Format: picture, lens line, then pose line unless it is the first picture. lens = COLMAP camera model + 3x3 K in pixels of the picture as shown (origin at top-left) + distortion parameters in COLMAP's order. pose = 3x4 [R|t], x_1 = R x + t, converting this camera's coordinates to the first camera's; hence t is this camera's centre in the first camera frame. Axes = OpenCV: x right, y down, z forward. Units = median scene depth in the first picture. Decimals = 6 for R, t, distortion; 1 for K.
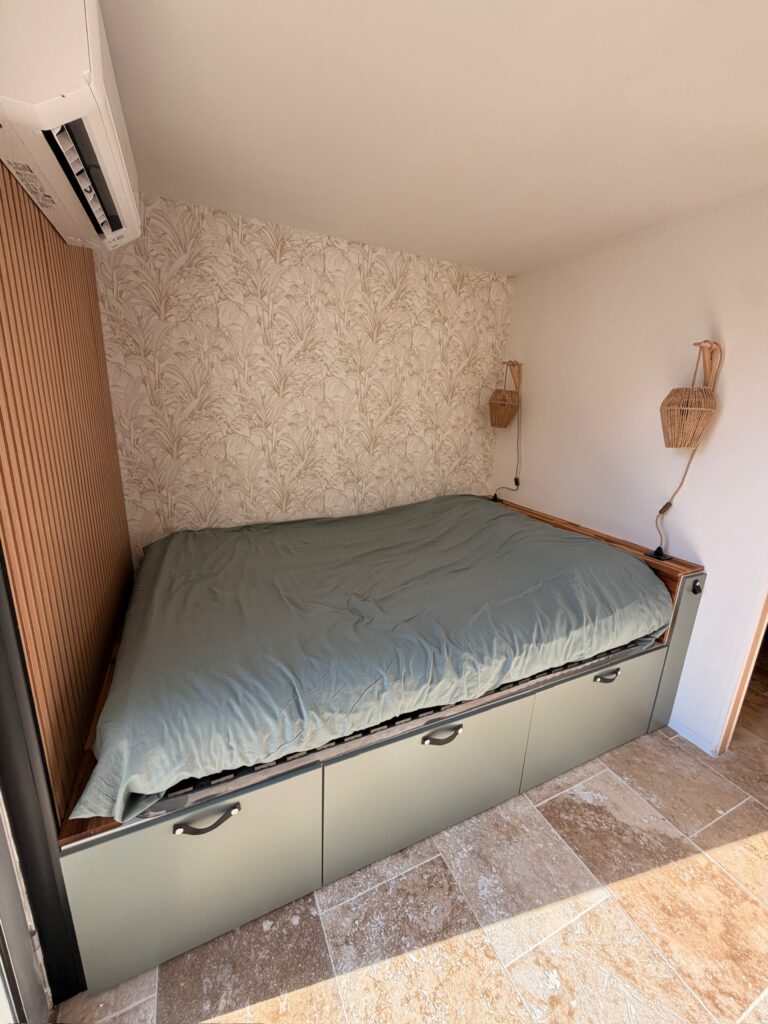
lens RADIAL K [[408.1, 0, 383.4], [0, 408.1, 510.5], [0, 0, 1]] dist [0.000024, 0.000324]
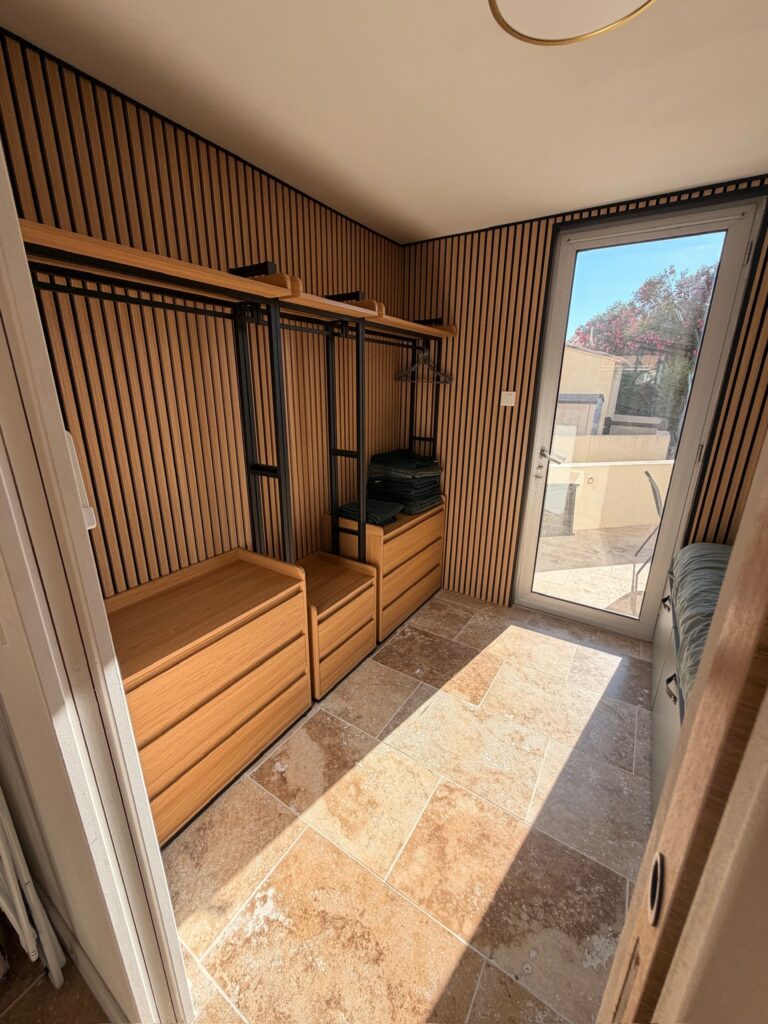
lens RADIAL K [[408.1, 0, 383.4], [0, 408.1, 510.5], [0, 0, 1]] dist [0.000024, 0.000324]
pose [[-0.842432, 0.107341, -0.528002, 1.179605], [-0.185481, 0.862284, 0.471235, -0.215320], [0.505871, 0.494918, -0.706506, 1.000730]]
